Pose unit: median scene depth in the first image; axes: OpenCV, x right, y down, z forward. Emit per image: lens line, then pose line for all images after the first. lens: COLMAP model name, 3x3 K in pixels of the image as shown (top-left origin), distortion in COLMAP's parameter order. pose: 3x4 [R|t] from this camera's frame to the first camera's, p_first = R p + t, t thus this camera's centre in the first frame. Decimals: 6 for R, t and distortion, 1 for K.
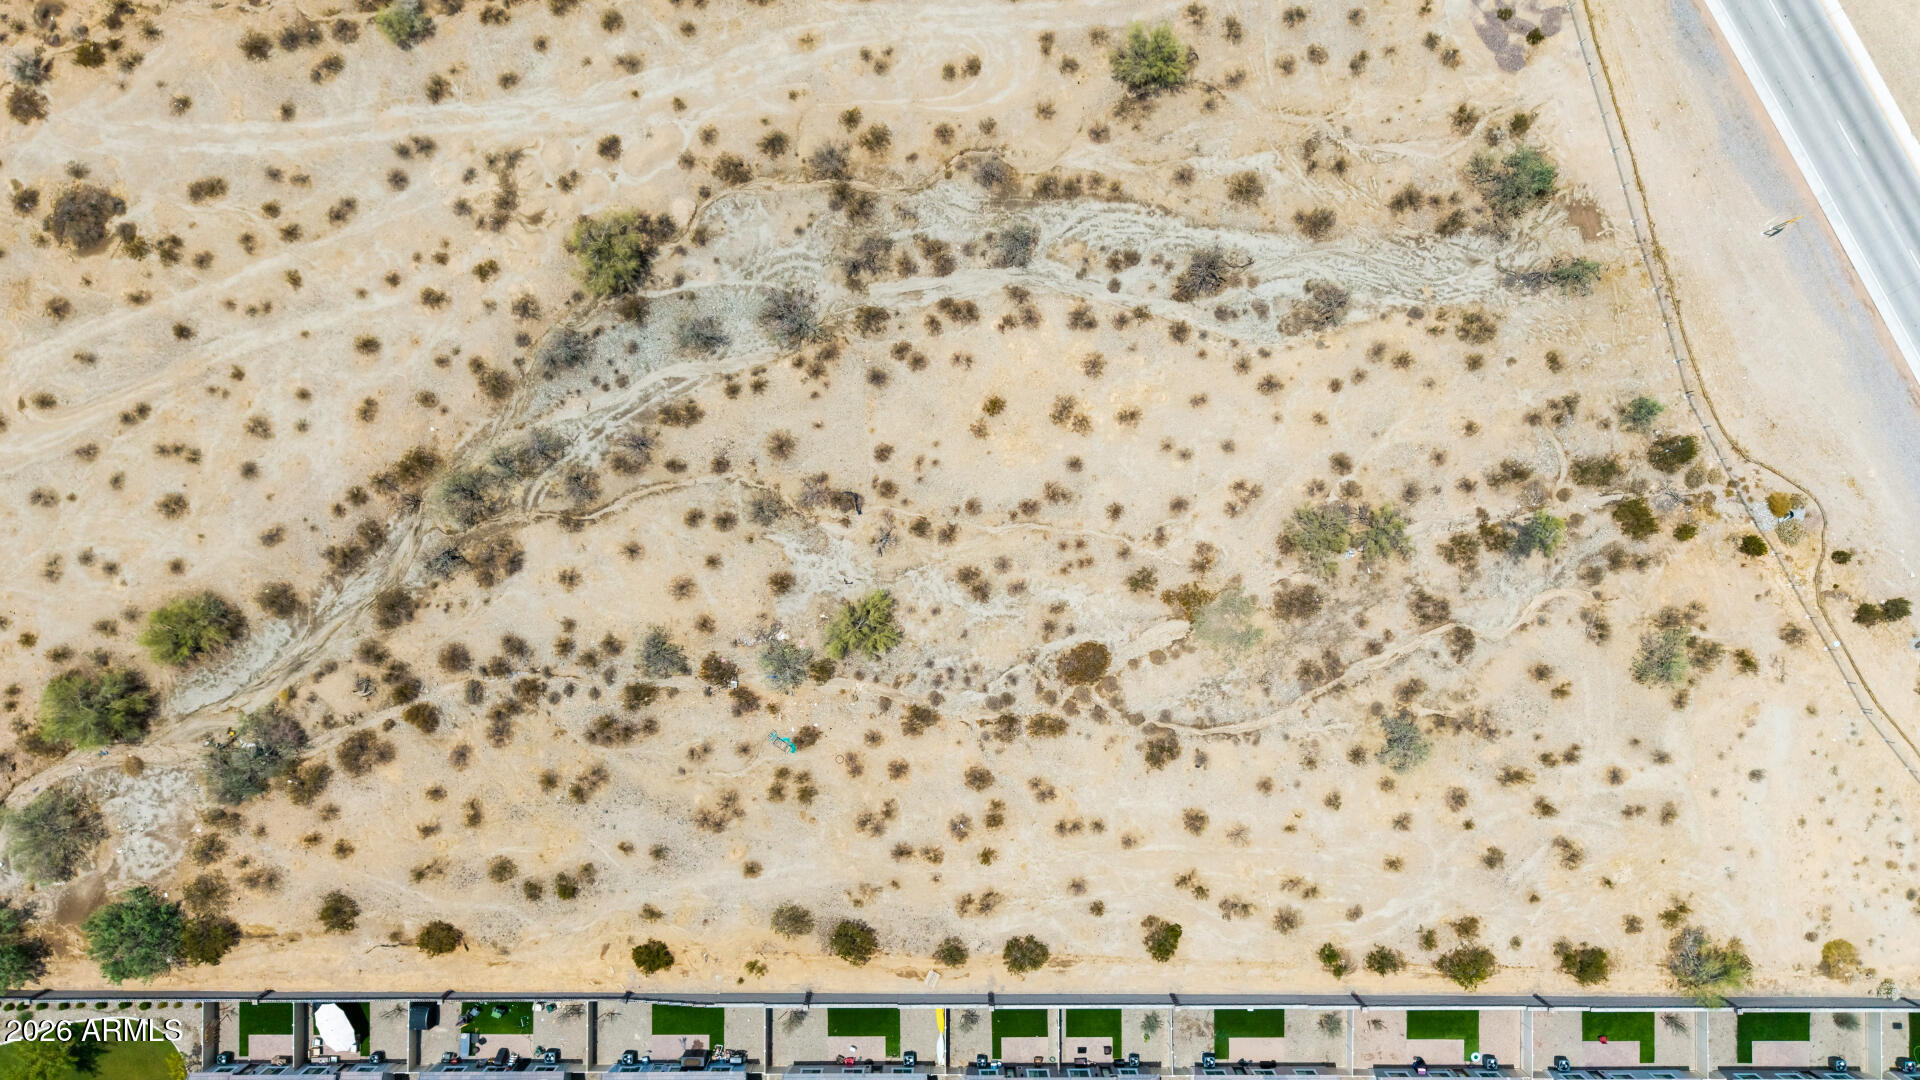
lens RADIAL K [[1295.4, 0, 960.0], [0, 1295.4, 540.0], [0, 0, 1]] dist [0.061171, -0.080716]
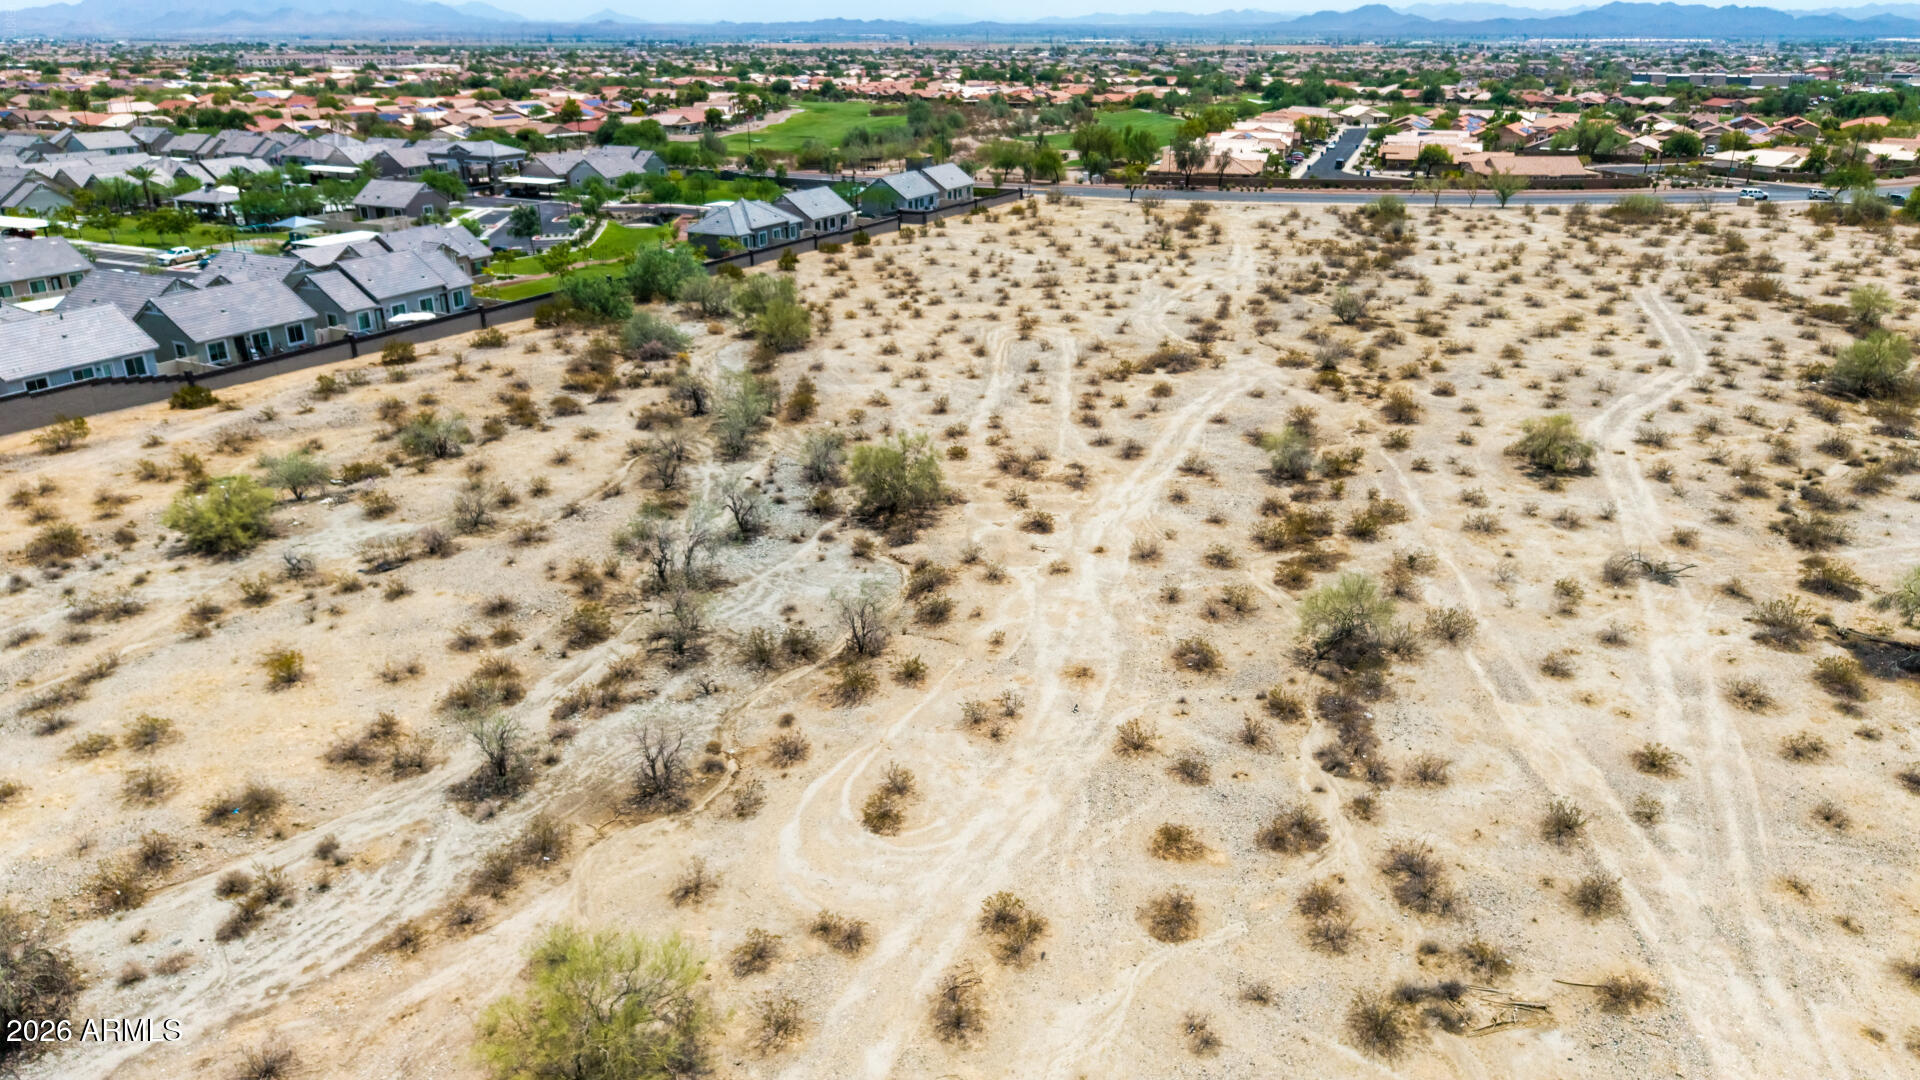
lens RADIAL K [[1306.9, 0, 965.8], [0, 1306.9, 538.7], [0, 0, 1]] dist [0.023893, -0.027518]
pose [[-0.436261, 0.314630, -0.843021, 0.326059], [-0.899814, -0.156126, 0.407382, -0.542922], [-0.003443, 0.936287, 0.351220, 0.764386]]
